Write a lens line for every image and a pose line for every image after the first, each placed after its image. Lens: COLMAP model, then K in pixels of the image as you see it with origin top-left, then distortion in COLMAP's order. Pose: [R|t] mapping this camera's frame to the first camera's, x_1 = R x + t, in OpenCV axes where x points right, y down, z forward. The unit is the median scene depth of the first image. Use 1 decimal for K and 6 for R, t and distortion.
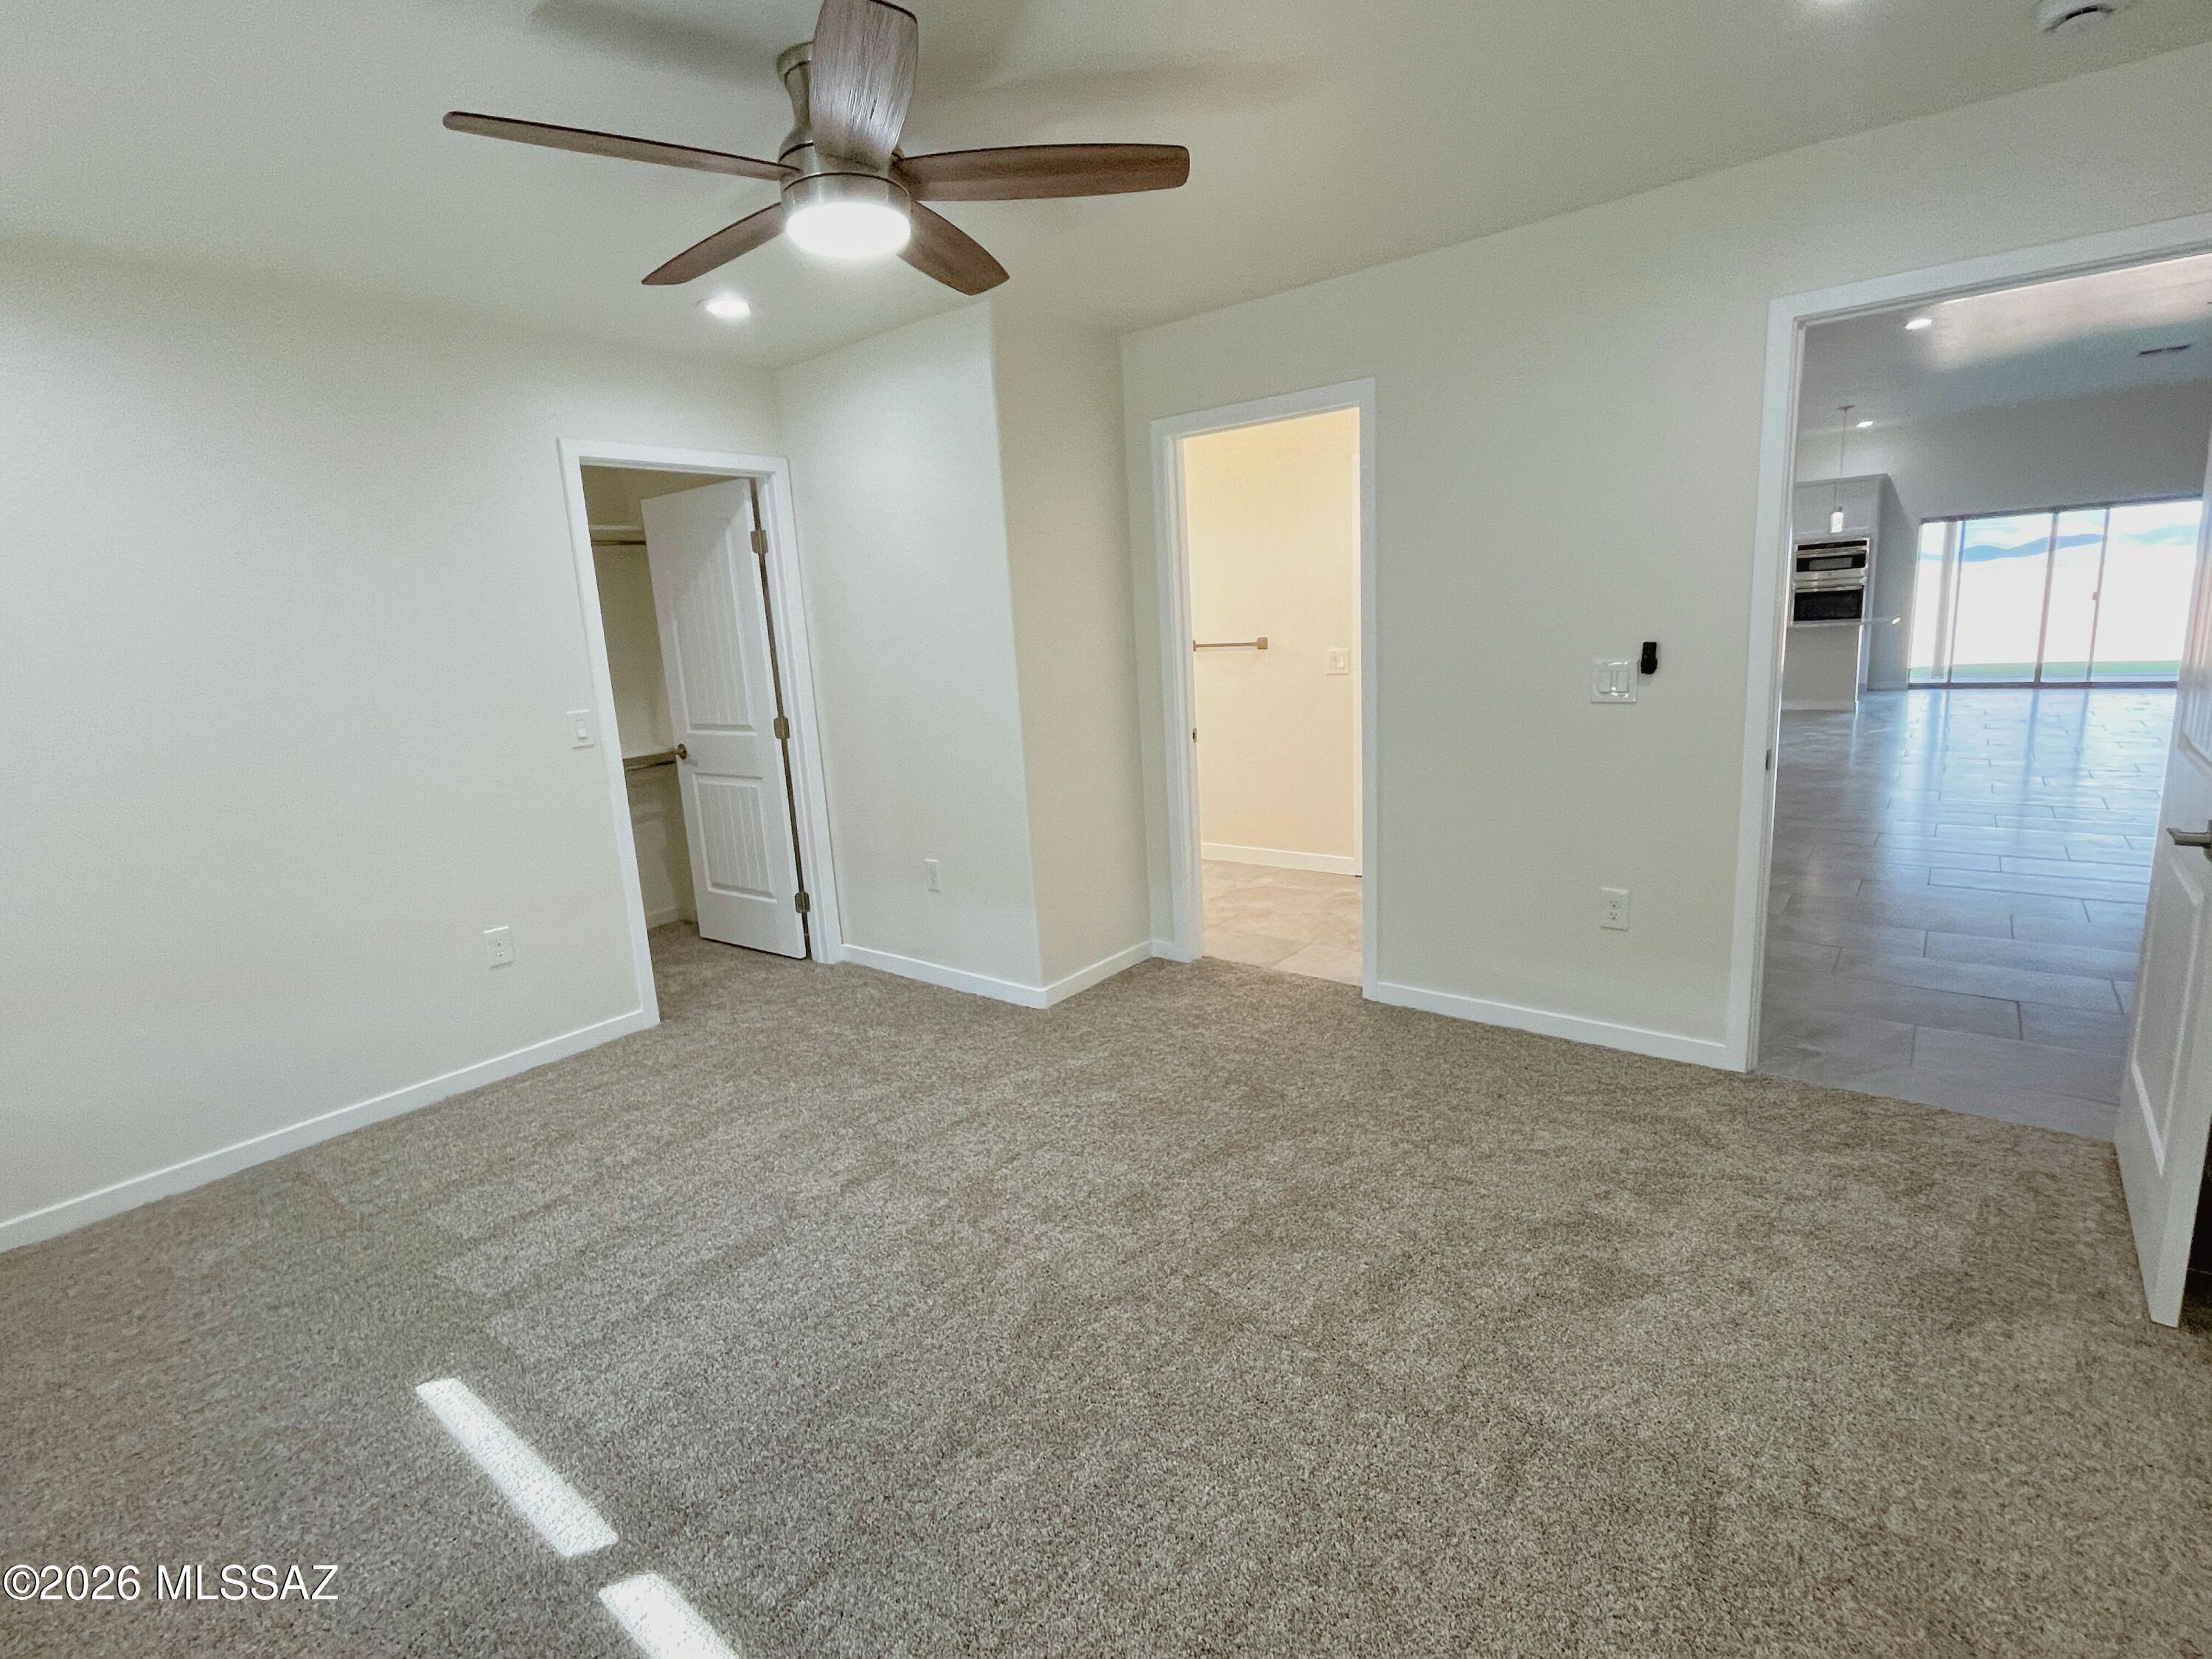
lens RADIAL K [[1046.5, 0, 1080.6], [0, 1046.5, 822.0], [0, 0, 1]] dist [0.001340, 0.000232]
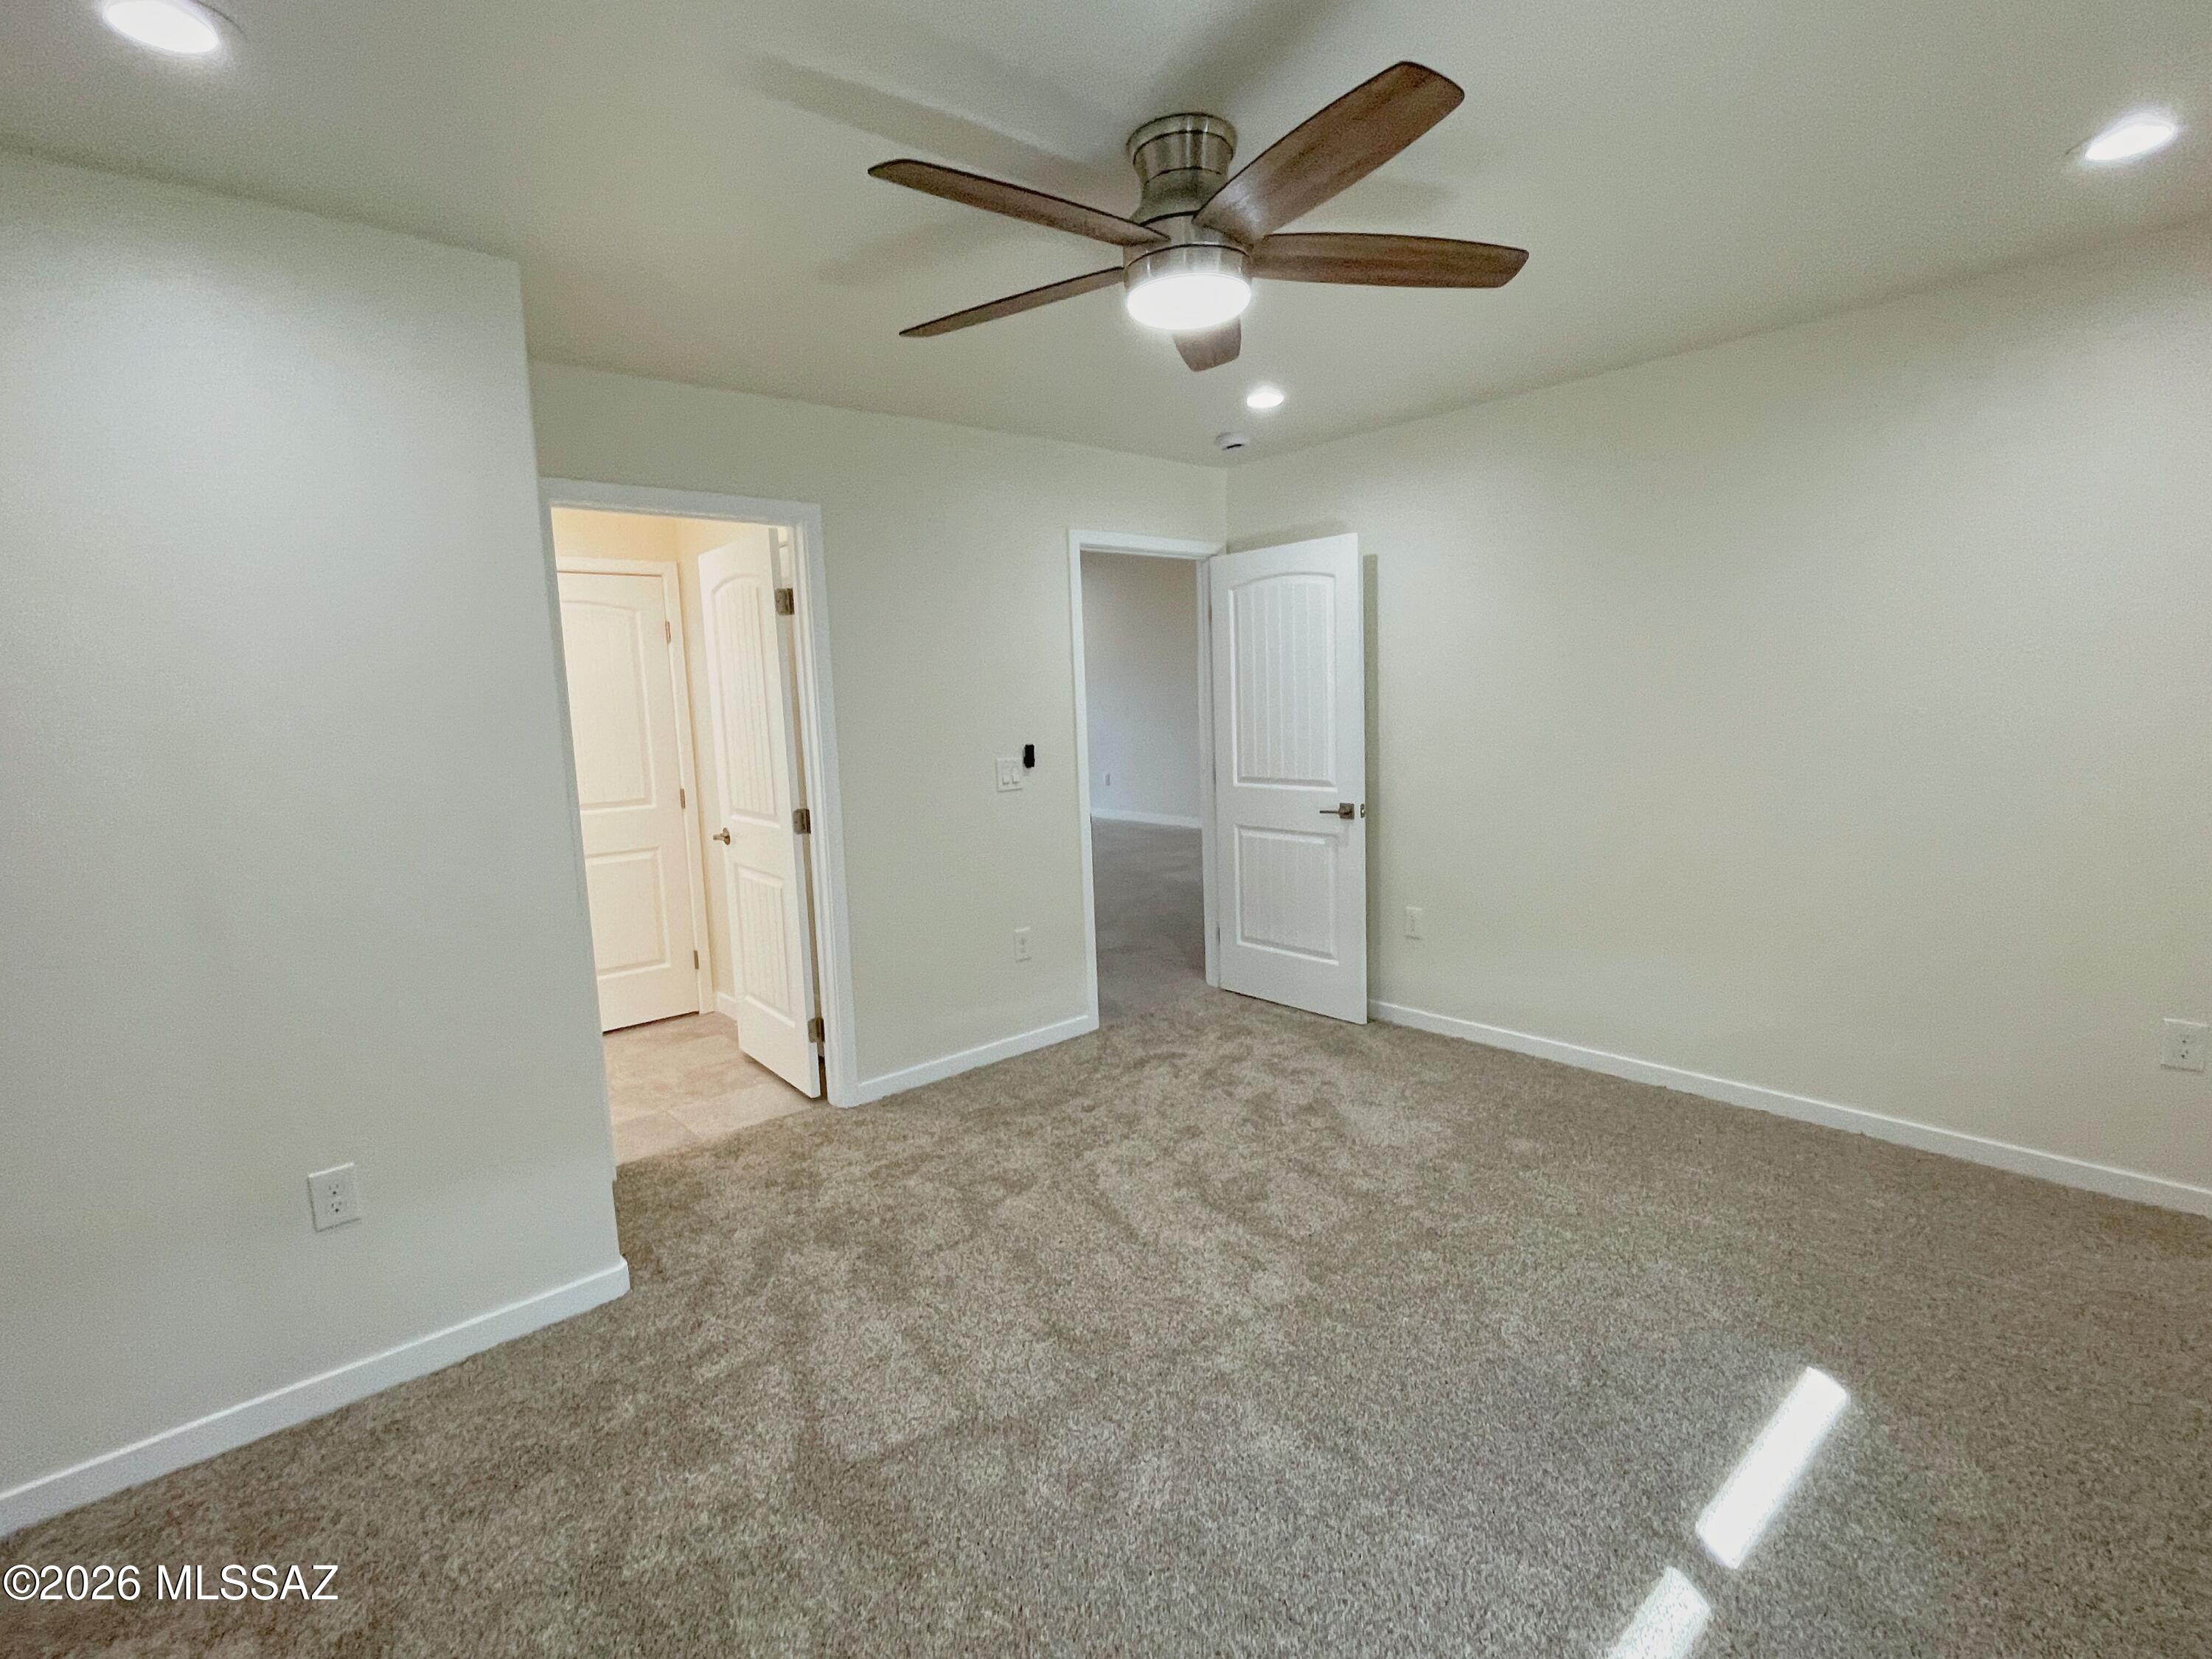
lens RADIAL K [[1047.4, 0, 1113.3], [0, 1047.4, 813.4], [0, 0, 1]] dist [0.000827, 0.000278]
pose [[0.181945, -0.066720, 0.981043, -0.958976], [0.223893, 0.974300, 0.024738, -0.108218], [-0.957480, 0.215148, 0.192207, 0.755942]]
